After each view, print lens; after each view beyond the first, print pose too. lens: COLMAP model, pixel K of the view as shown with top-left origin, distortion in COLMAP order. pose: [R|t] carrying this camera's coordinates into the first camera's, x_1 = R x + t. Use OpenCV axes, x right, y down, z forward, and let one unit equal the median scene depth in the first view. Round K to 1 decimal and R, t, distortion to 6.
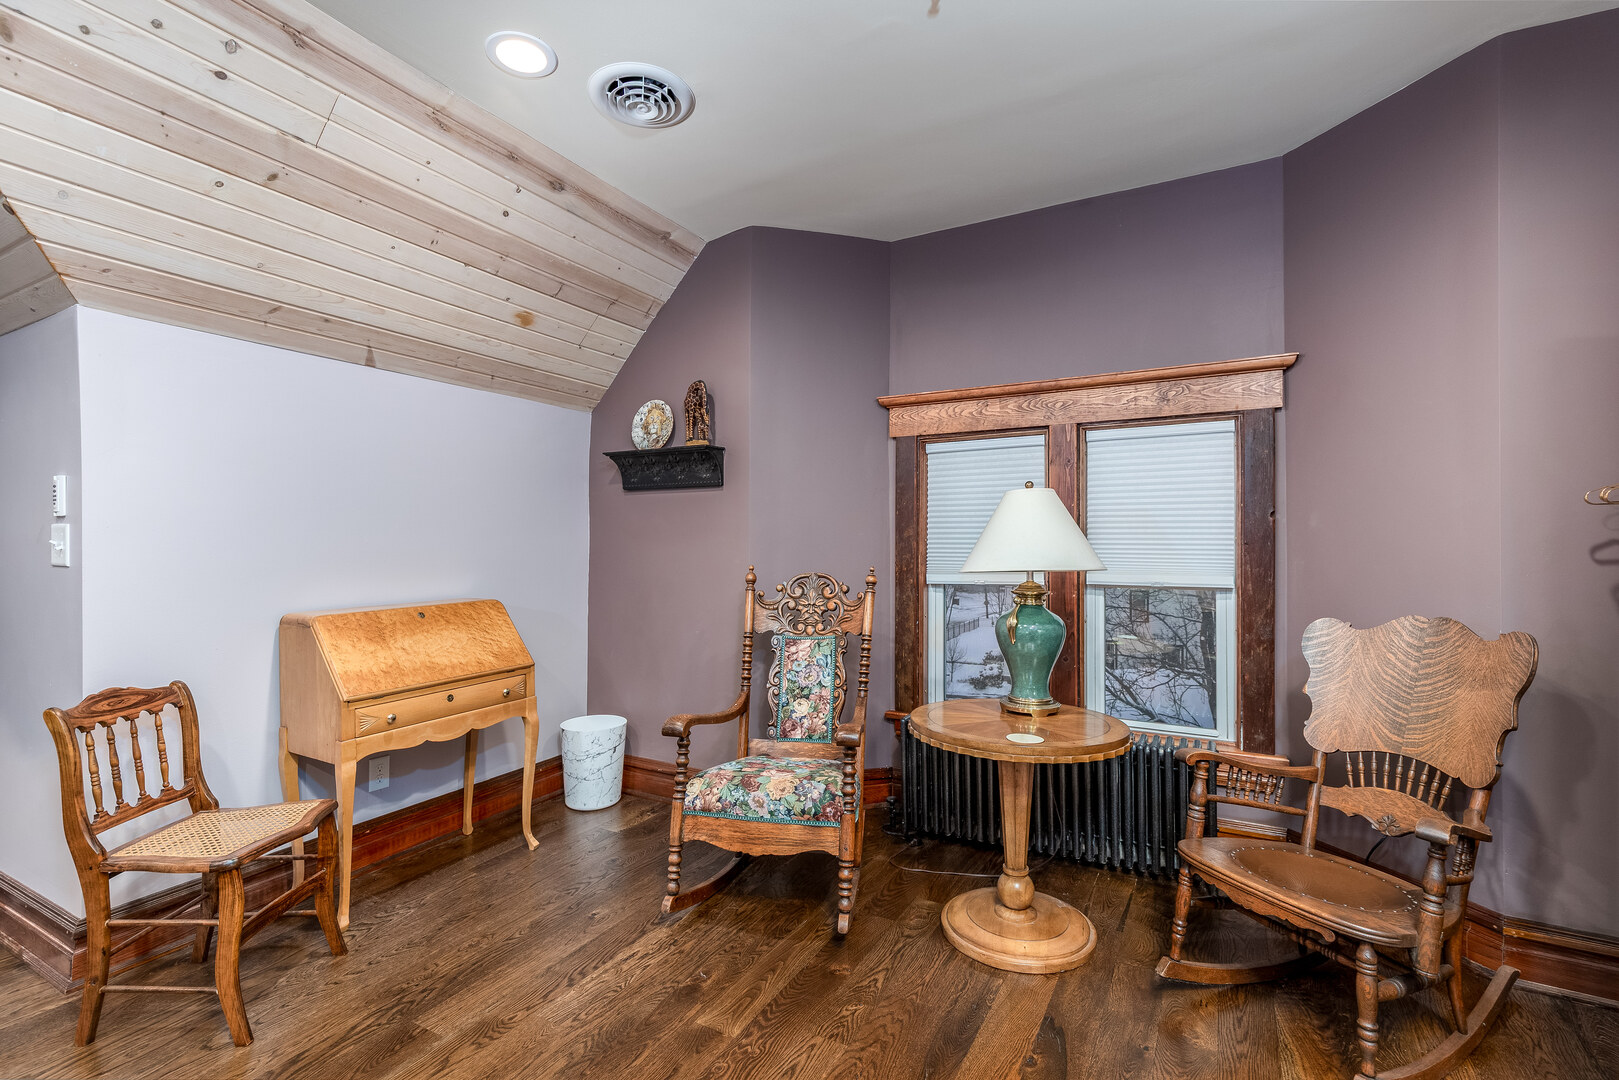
lens RADIAL K [[727.7, 0, 812.8], [0, 727.7, 538.8], [0, 0, 1]] dist [0.000457, -0.000401]
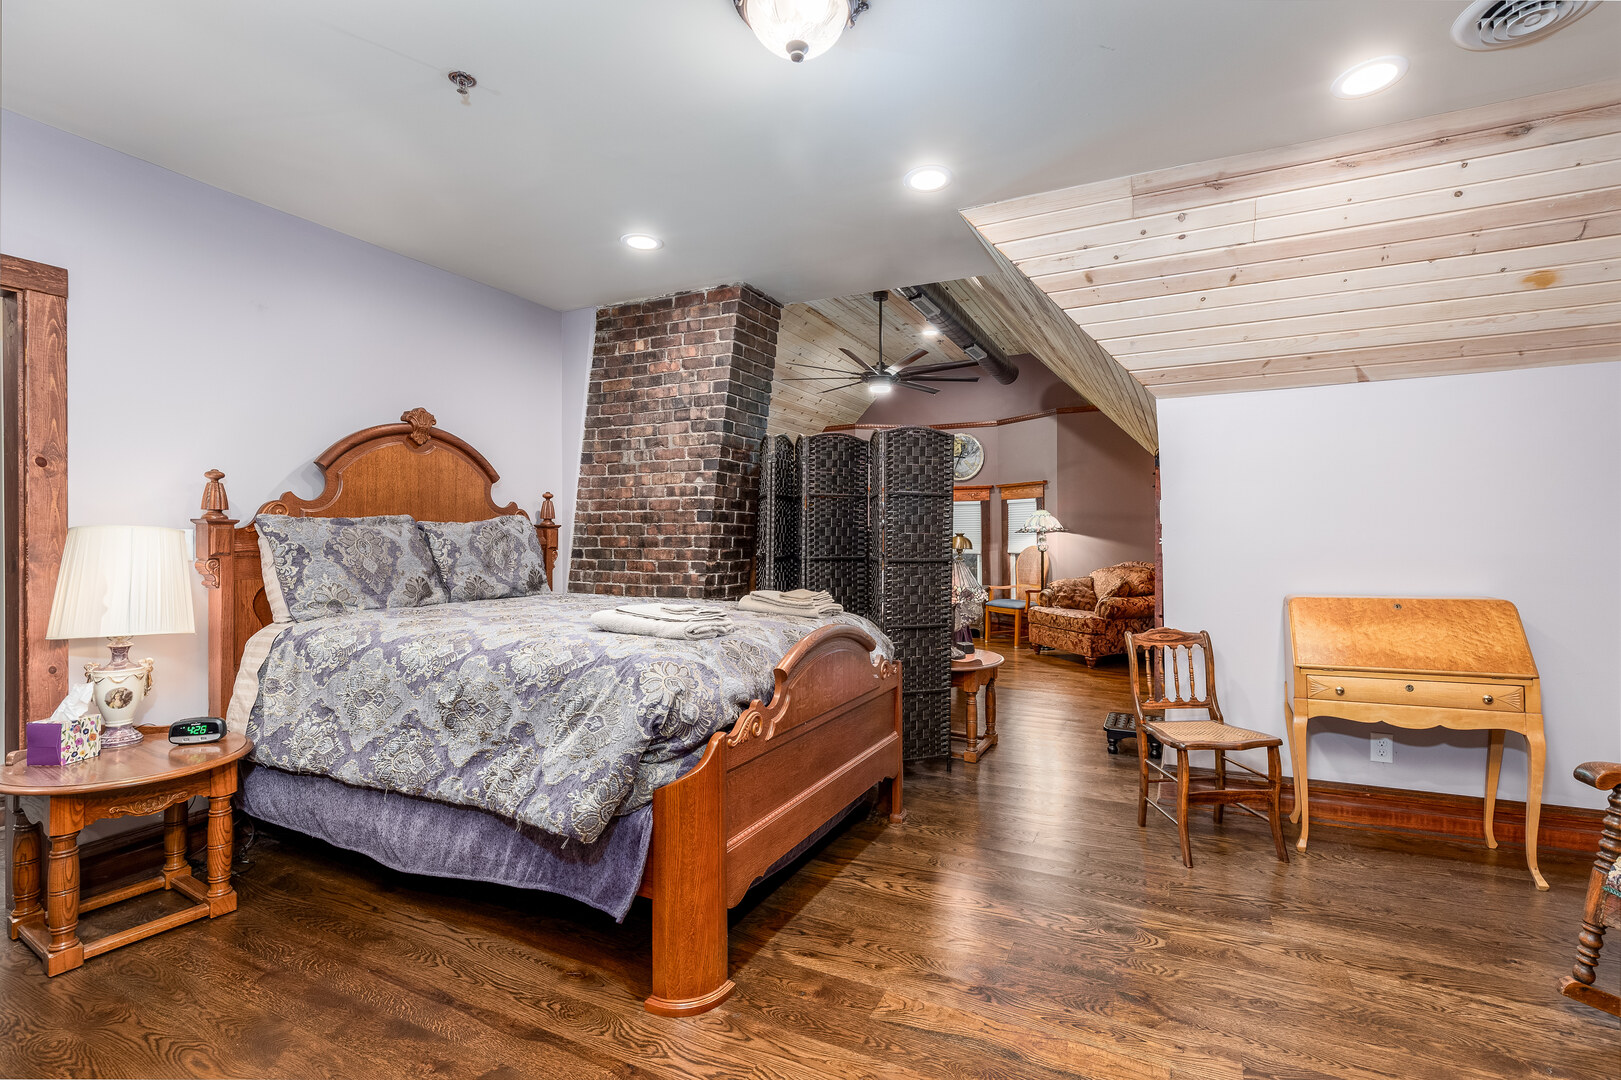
lens RADIAL K [[728.6, 0, 818.0], [0, 728.6, 541.4], [0, 0, 1]] dist [0.000457, -0.000401]
pose [[0.024329, 0.003915, -0.999696, 0.539967], [0.012947, 0.999907, 0.004230, -0.006338], [0.999620, -0.013046, 0.024276, 0.138749]]
